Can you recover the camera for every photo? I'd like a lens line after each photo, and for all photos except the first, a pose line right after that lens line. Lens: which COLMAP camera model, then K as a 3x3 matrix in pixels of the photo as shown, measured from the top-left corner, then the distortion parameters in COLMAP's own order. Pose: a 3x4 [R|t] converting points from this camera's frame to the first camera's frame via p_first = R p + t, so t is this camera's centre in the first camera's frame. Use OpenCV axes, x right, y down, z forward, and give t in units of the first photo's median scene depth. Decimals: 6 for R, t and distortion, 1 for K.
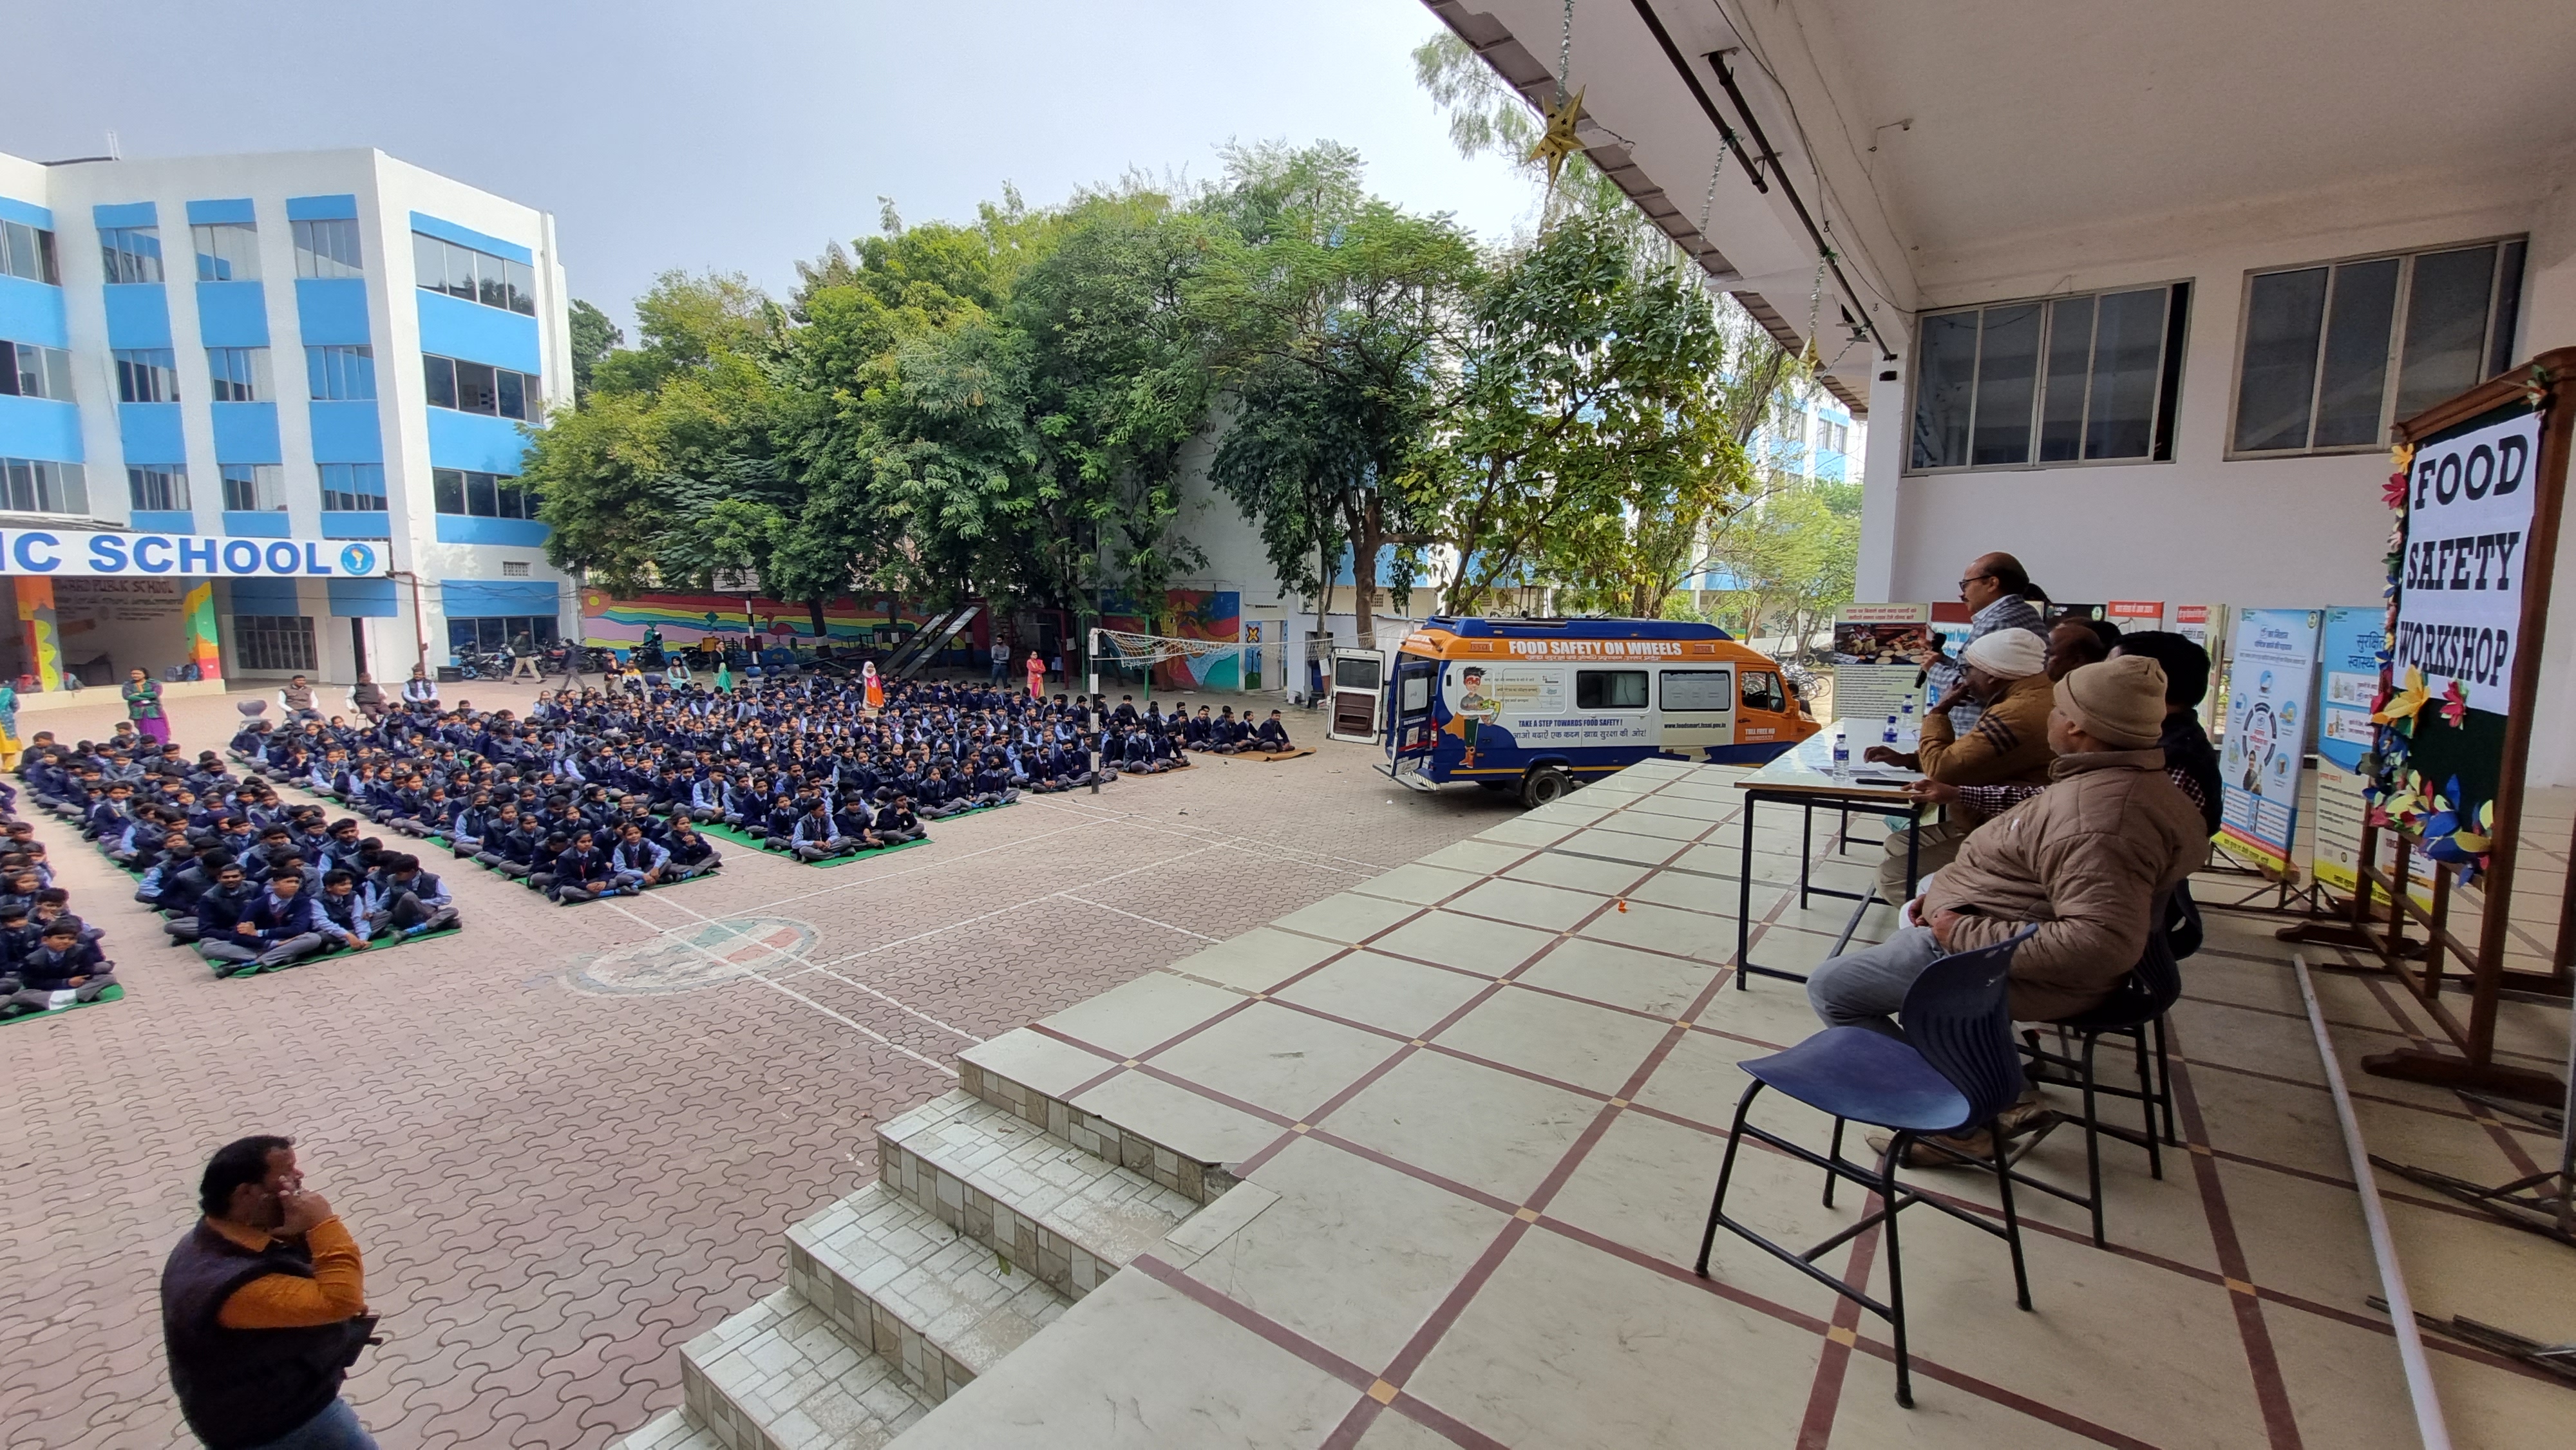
lens RADIAL K [[1010.3, 0, 1290.1], [0, 1010.3, 708.6], [0, 0, 1]] dist [0.002164, -0.000022]
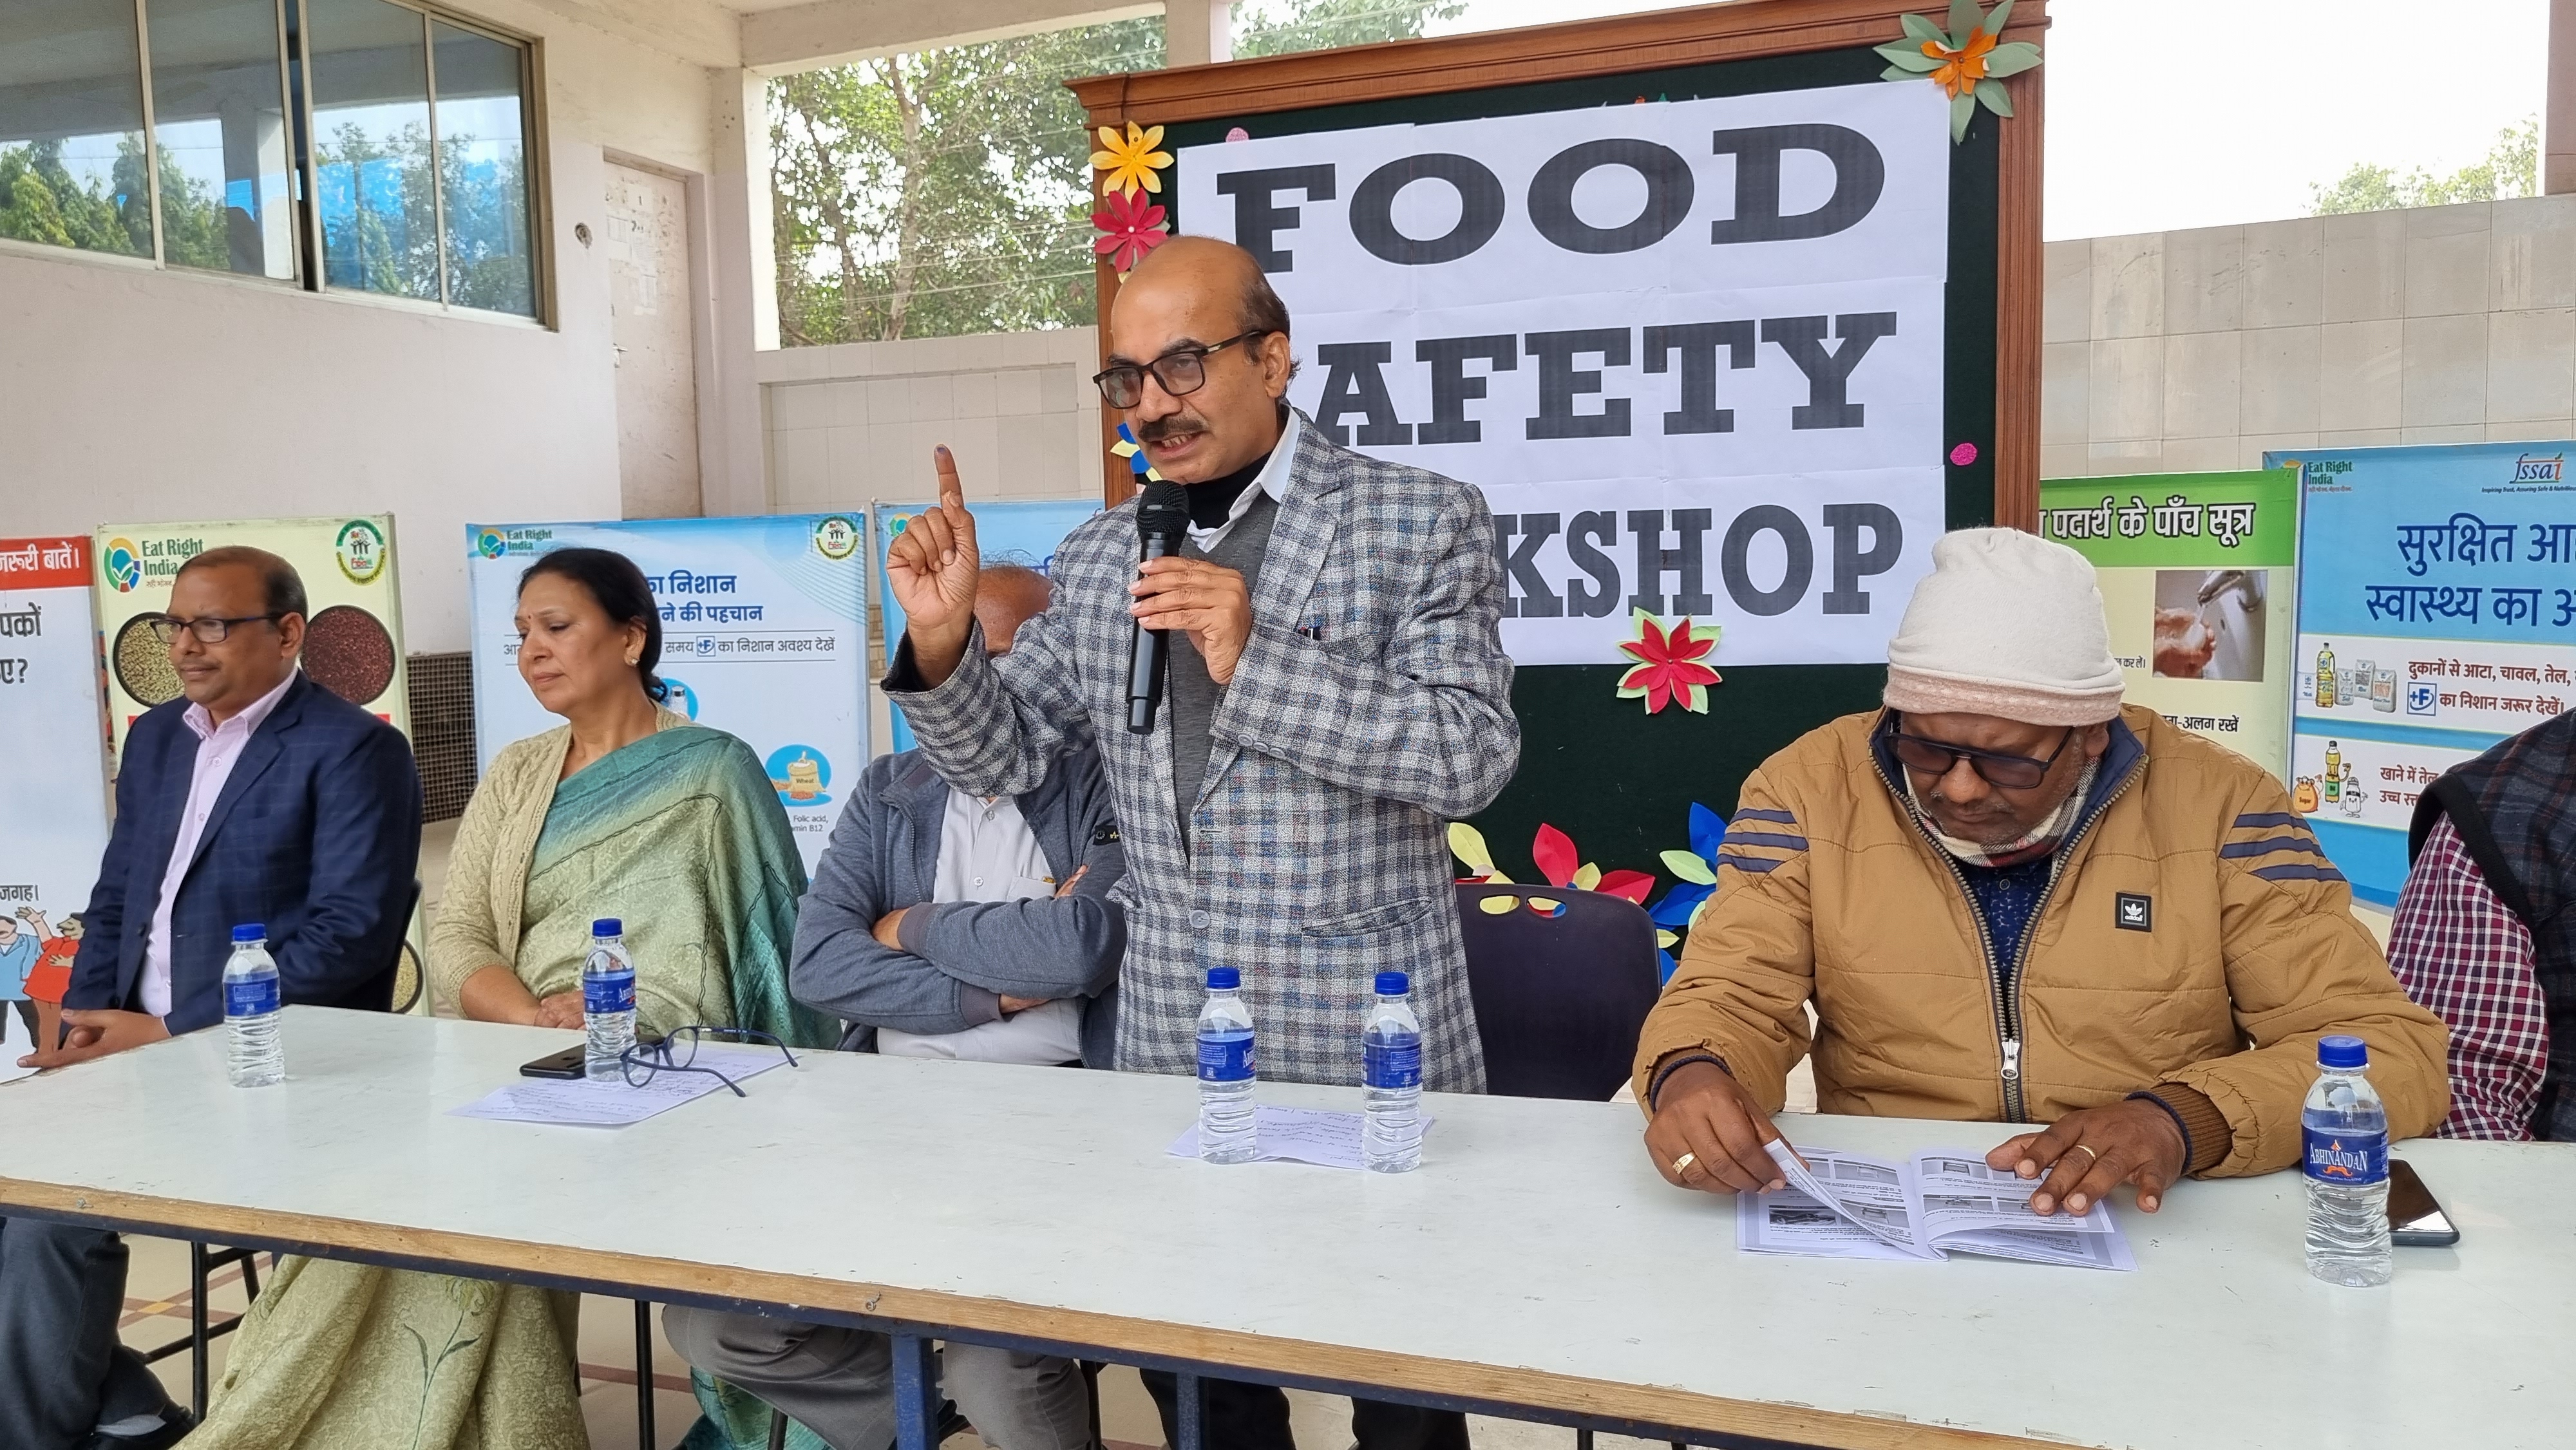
lens RADIAL K [[1958.1, 0, 1286.5], [0, 1958.1, 734.3], [0, 0, 1]] dist [0.020166, -0.005771]
pose [[-0.269961, -0.079084, 0.959618, 0.057401], [0.131282, 0.984291, 0.118050, -0.022513], [-0.953879, 0.157850, -0.255338, 0.296292]]
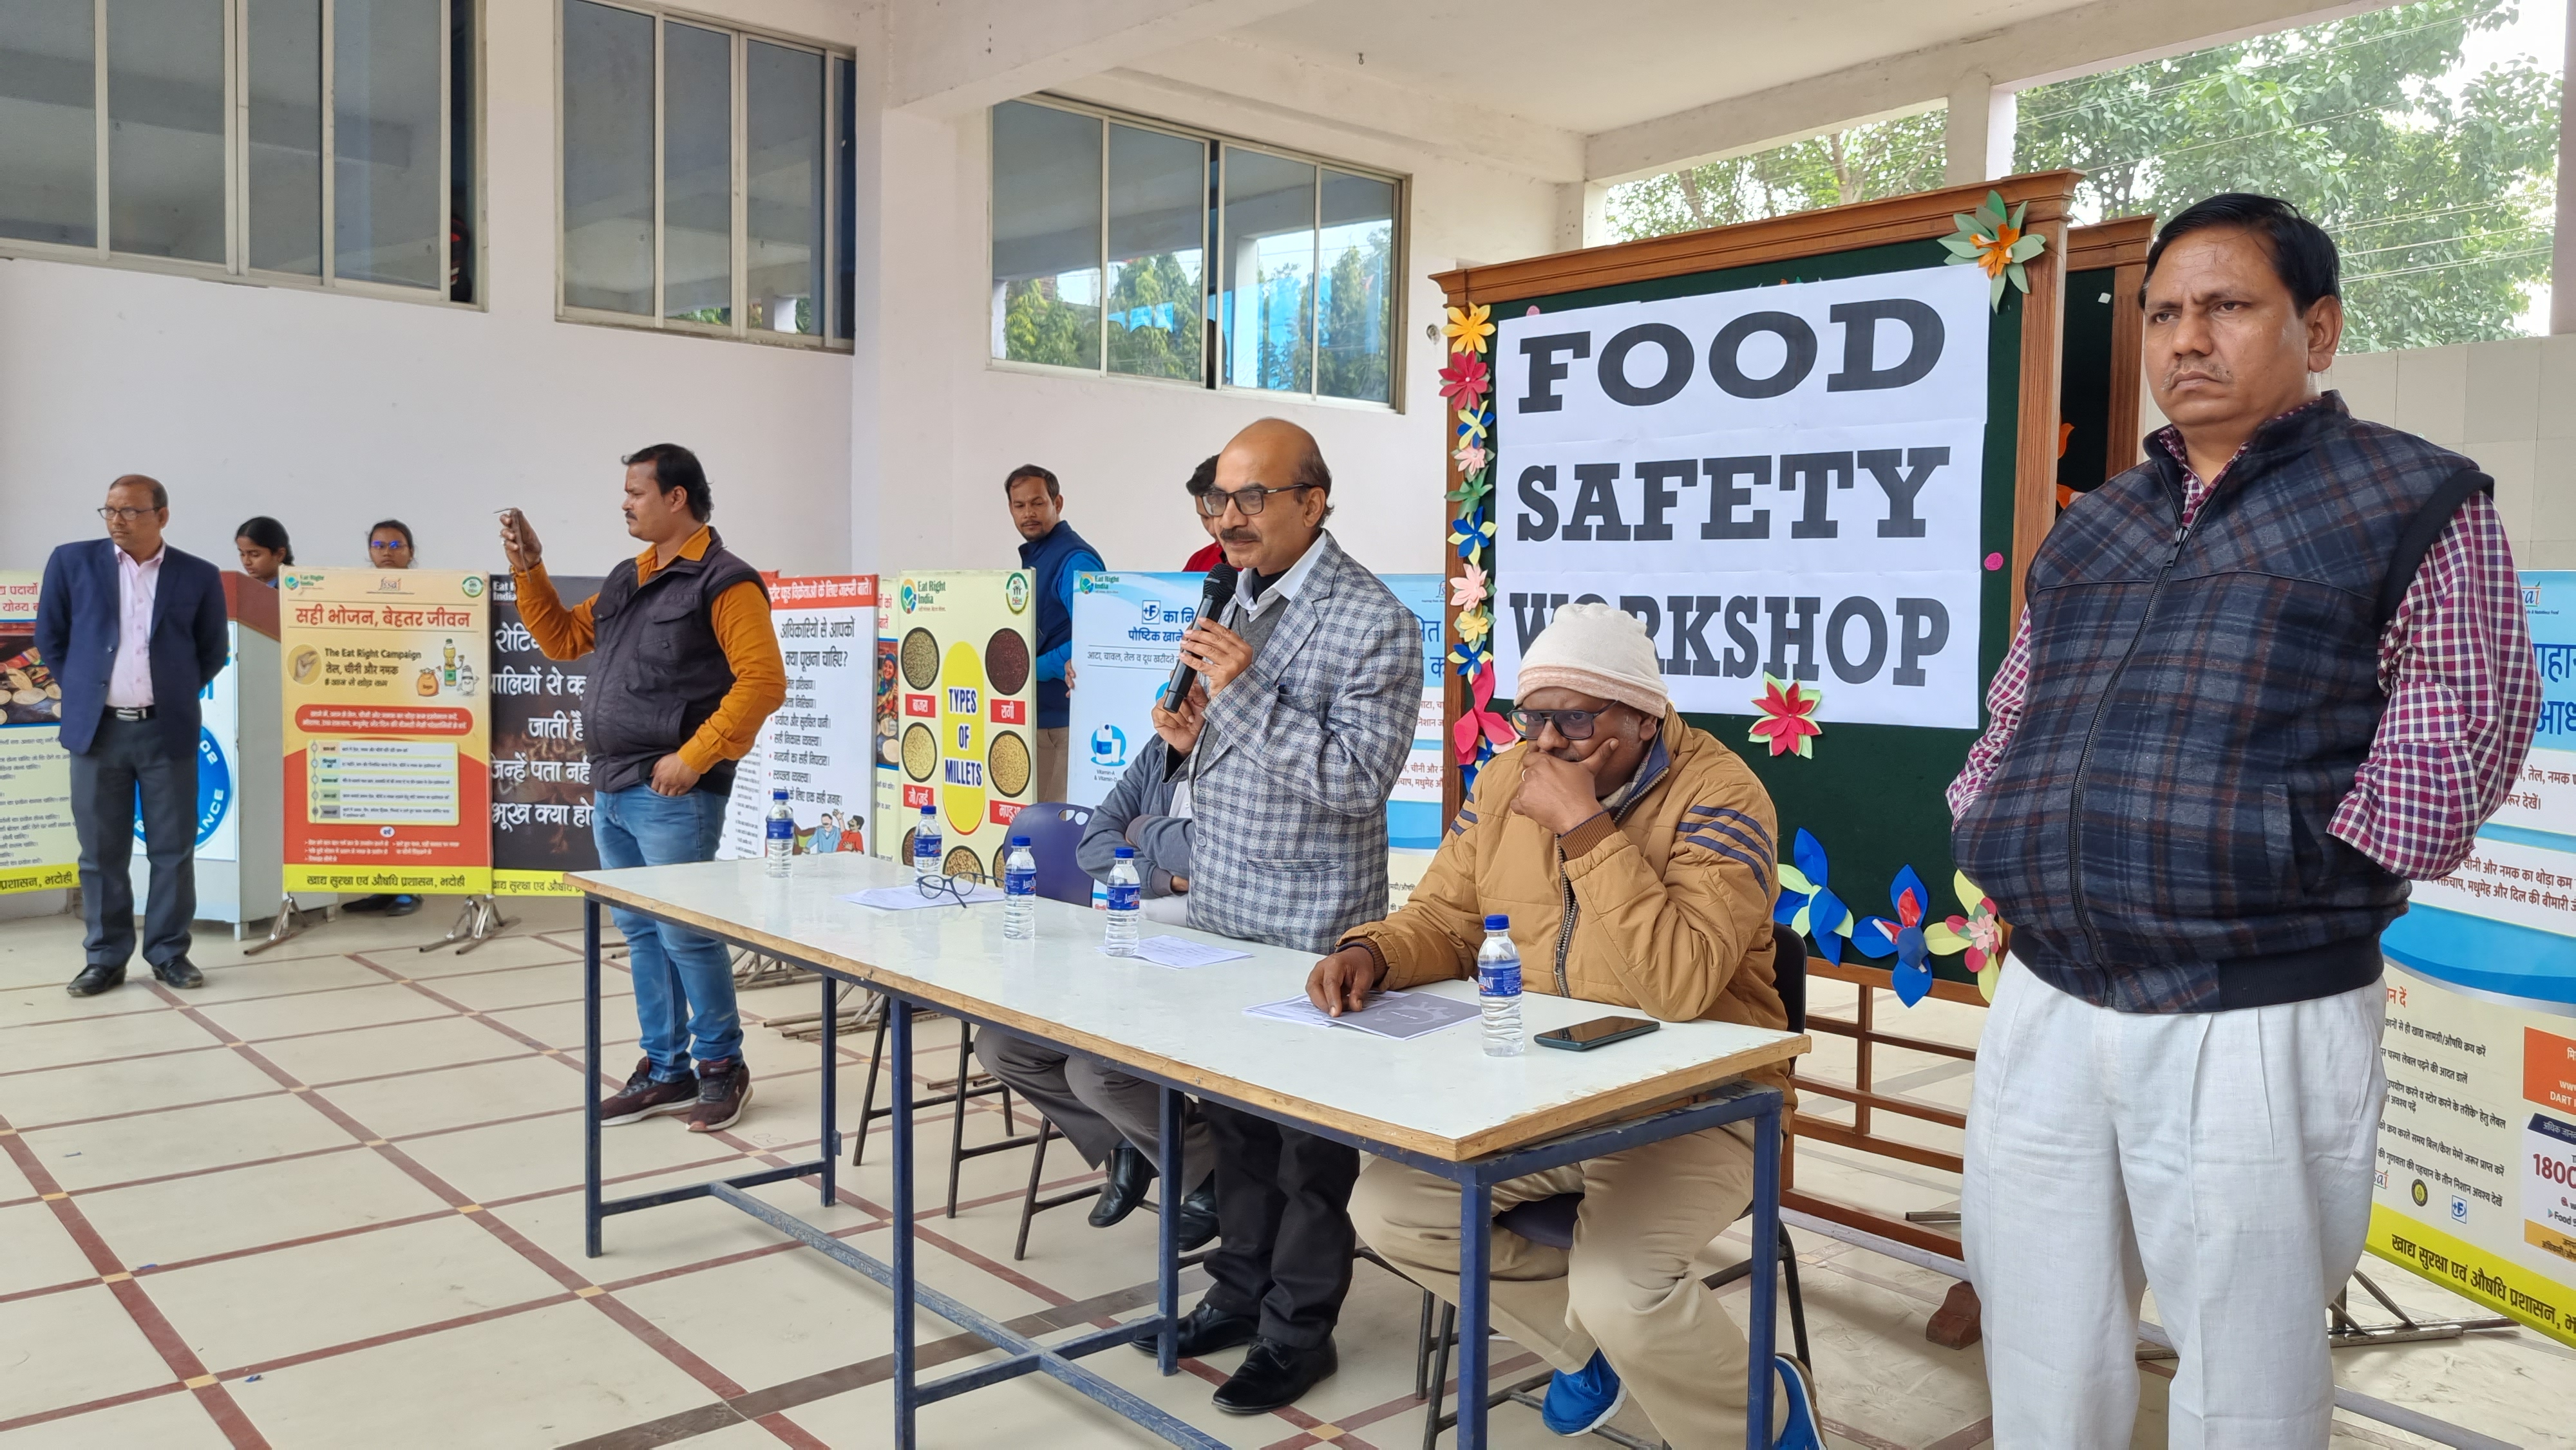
lens RADIAL K [[1948.7, 0, 1299.2], [0, 1948.7, 704.9], [0, 0, 1]] dist [0.028080, -0.000756]
pose [[0.220029, -0.045178, 0.974447, -0.021488], [0.092955, 0.995352, 0.025158, -0.014790], [-0.971054, 0.085044, 0.223206, 0.211955]]
